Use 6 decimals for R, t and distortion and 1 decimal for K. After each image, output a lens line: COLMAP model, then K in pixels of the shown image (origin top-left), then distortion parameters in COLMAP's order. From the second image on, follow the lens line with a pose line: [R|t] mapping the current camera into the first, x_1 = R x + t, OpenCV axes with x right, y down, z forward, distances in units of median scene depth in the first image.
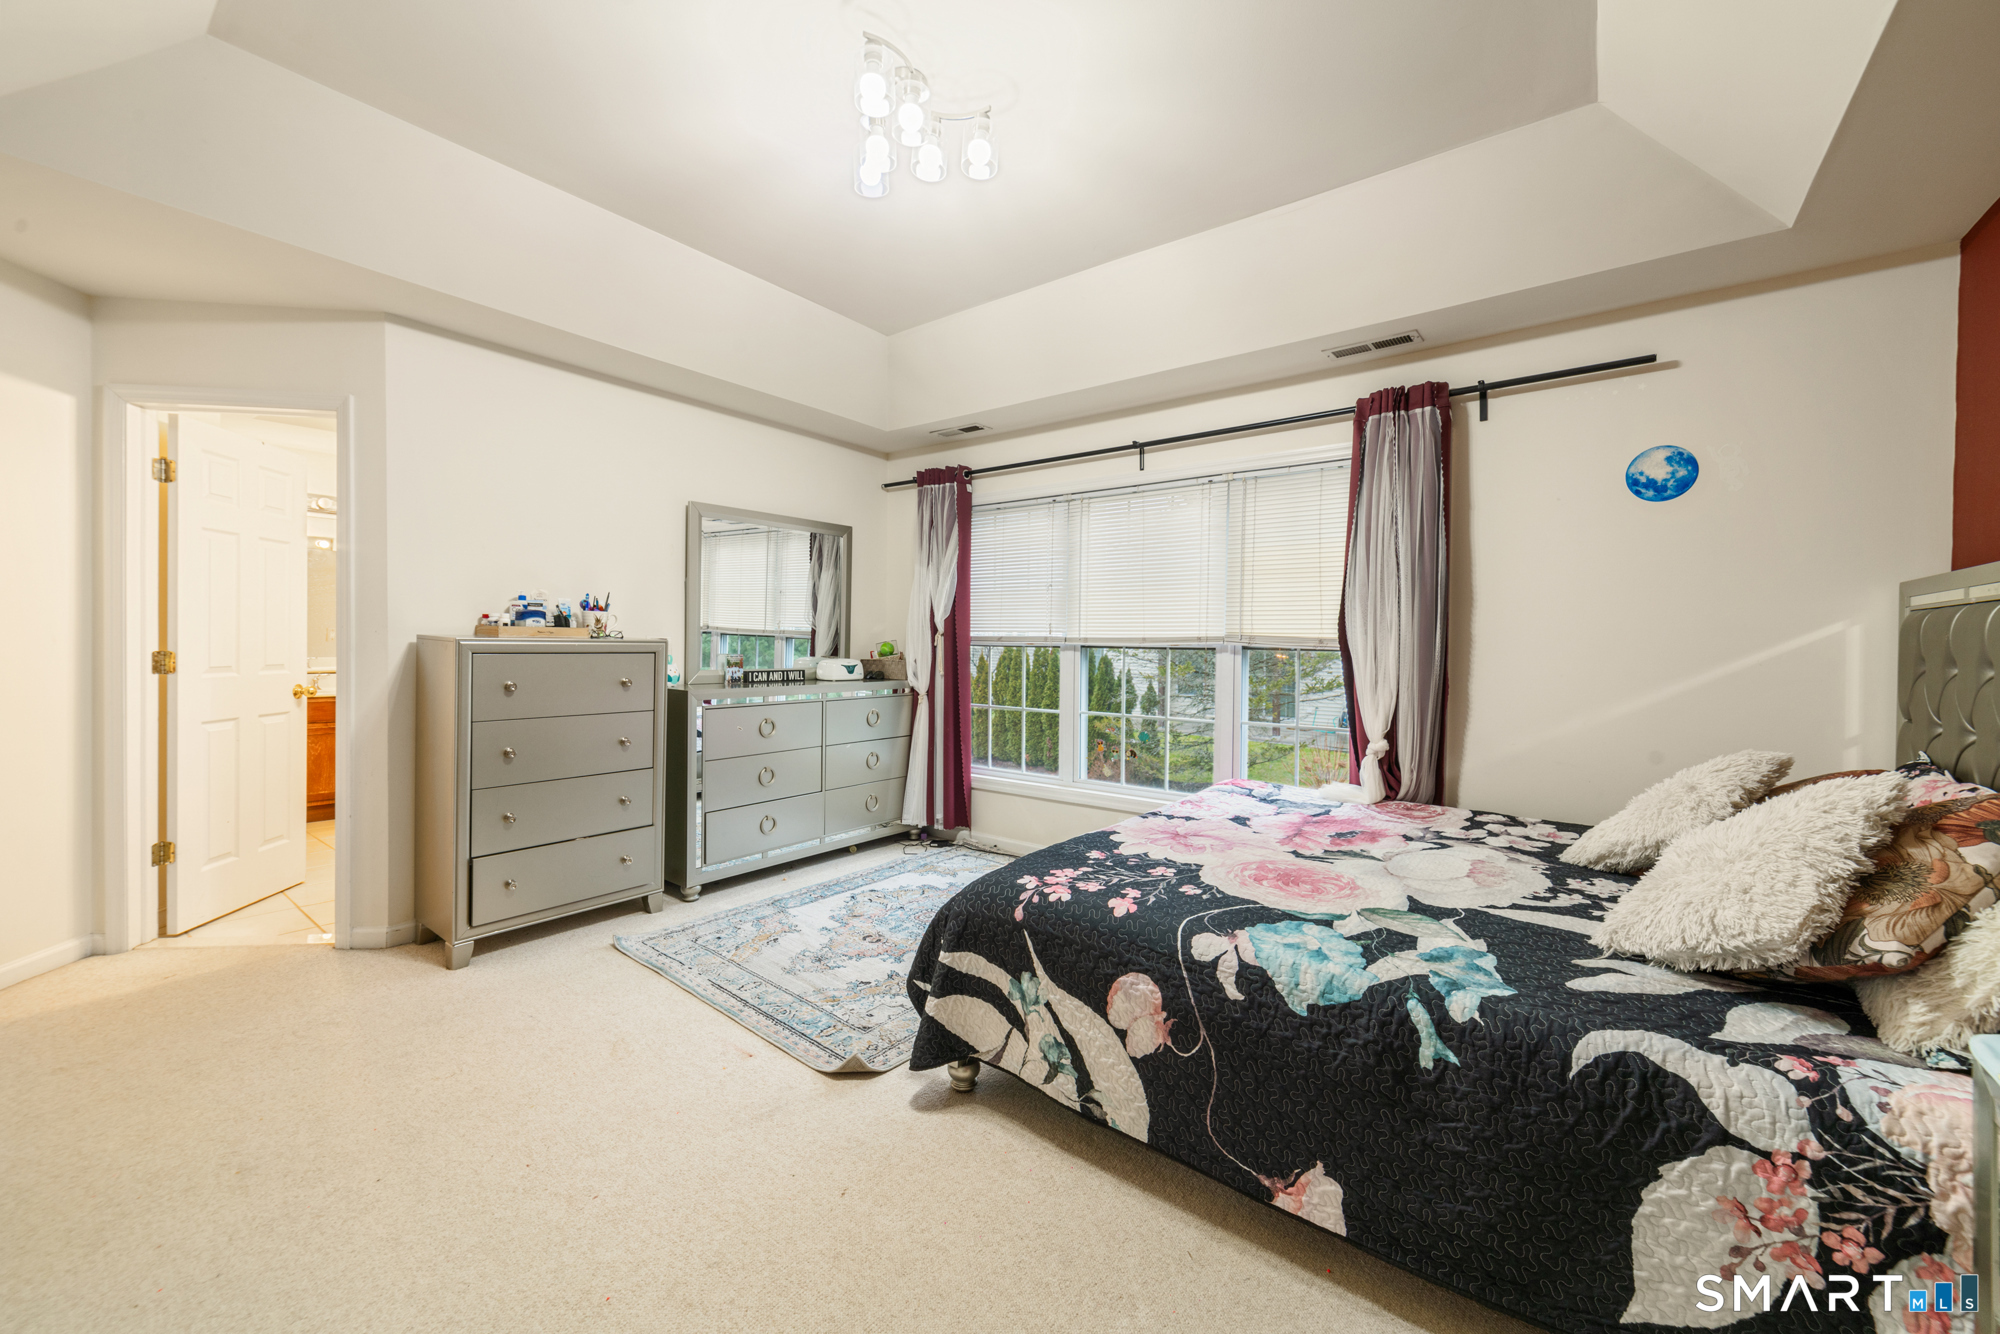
lens RADIAL K [[768.4, 0, 998.8], [0, 768.4, 644.3], [0, 0, 1]] dist [-0.002387, 0.000064]
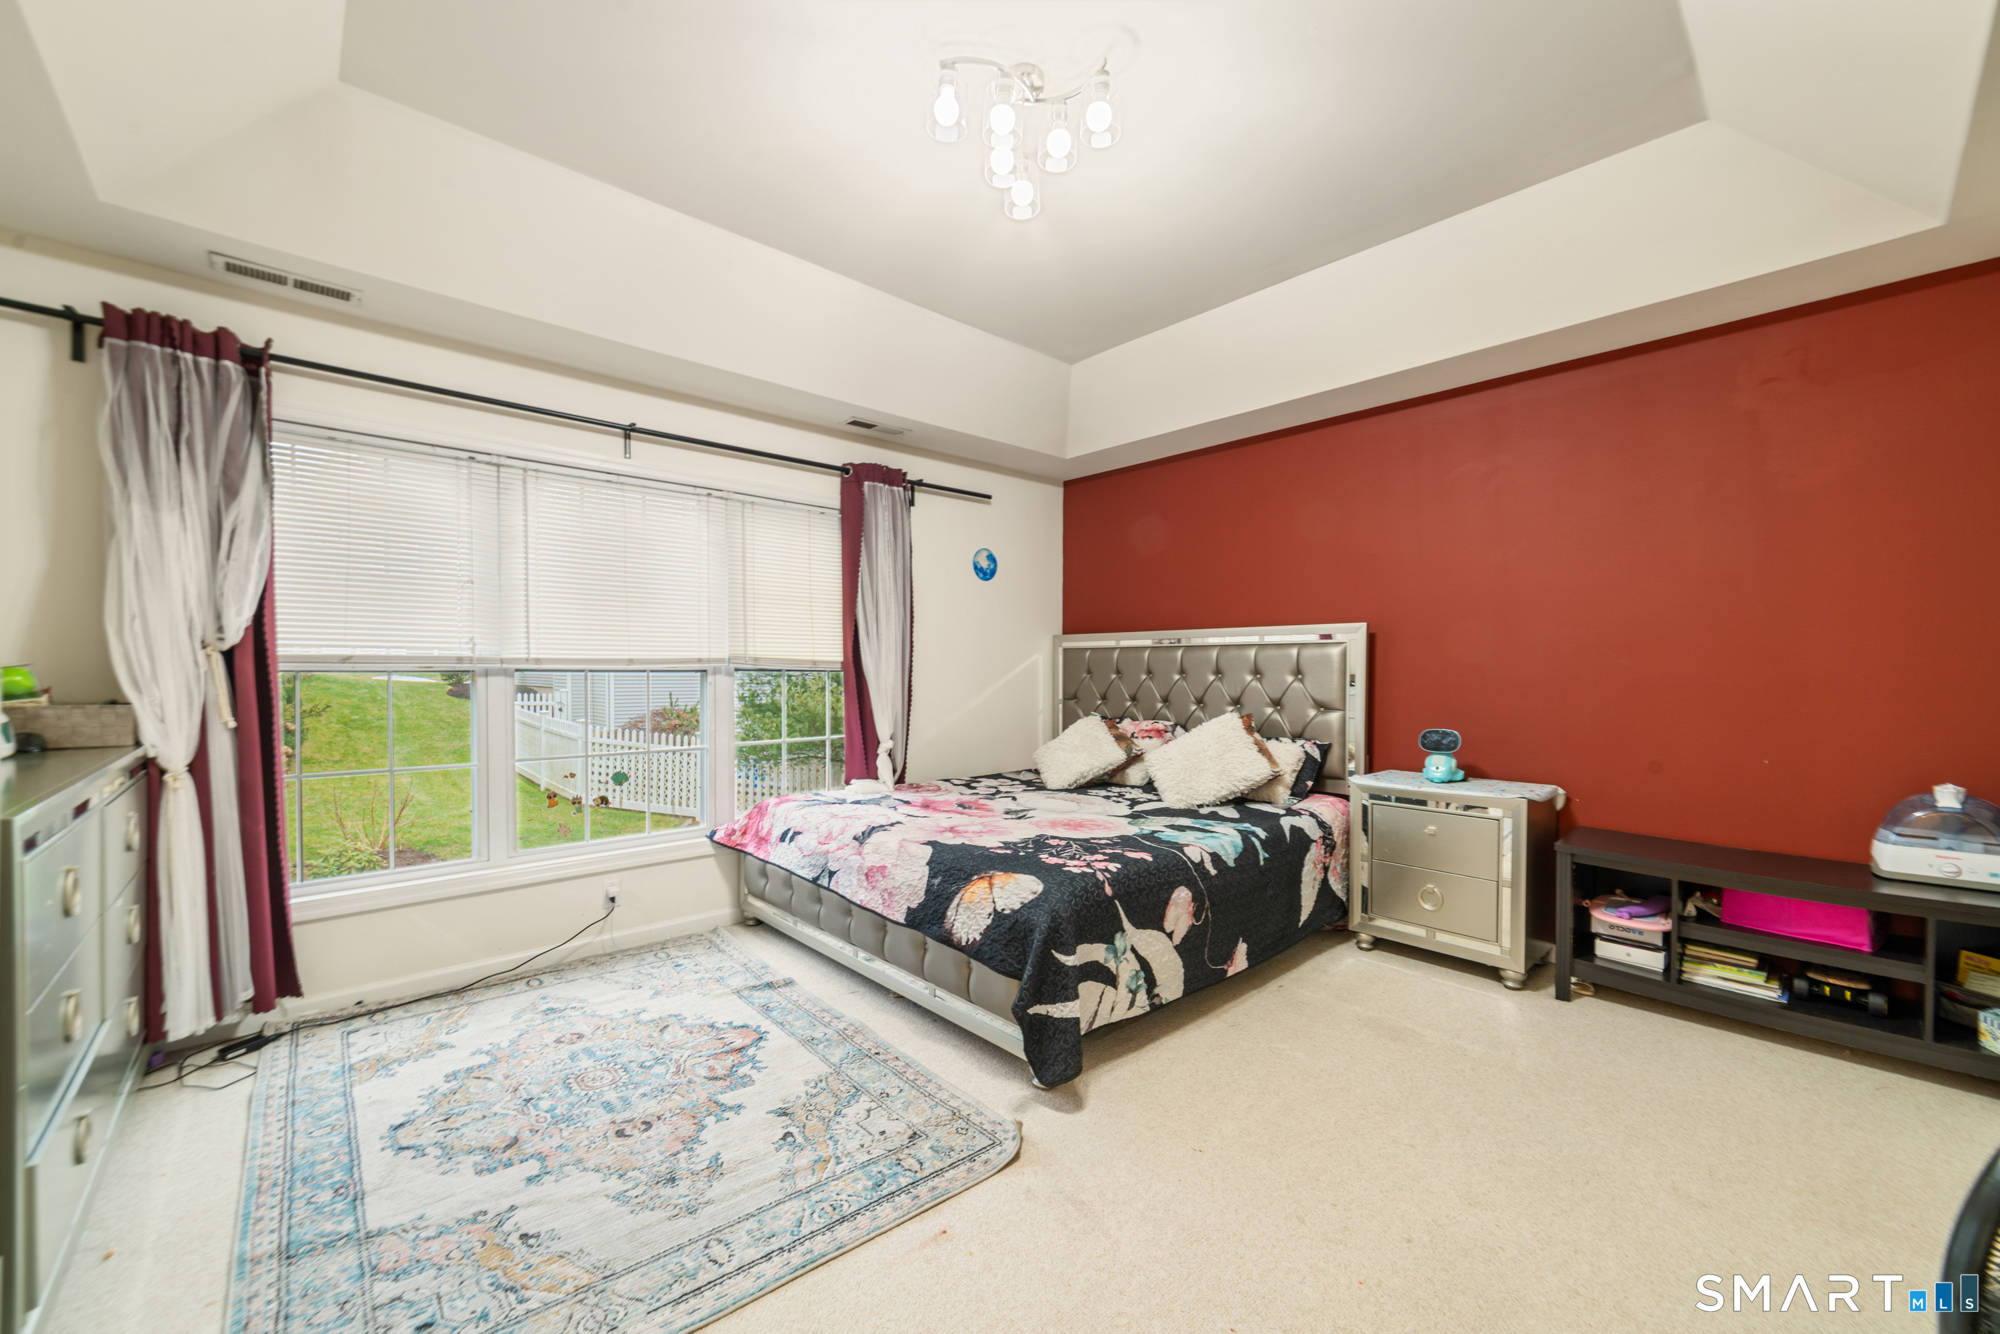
lens RADIAL K [[787.5, 0, 984.4], [0, 787.5, 672.0], [0, 0, 1]] dist [-0.000356, 0.000357]
pose [[0.182189, -0.015316, 0.983144, -1.135888], [0.001327, 0.999882, 0.015331, -0.013366], [-0.983263, -0.001488, 0.182188, 0.892215]]
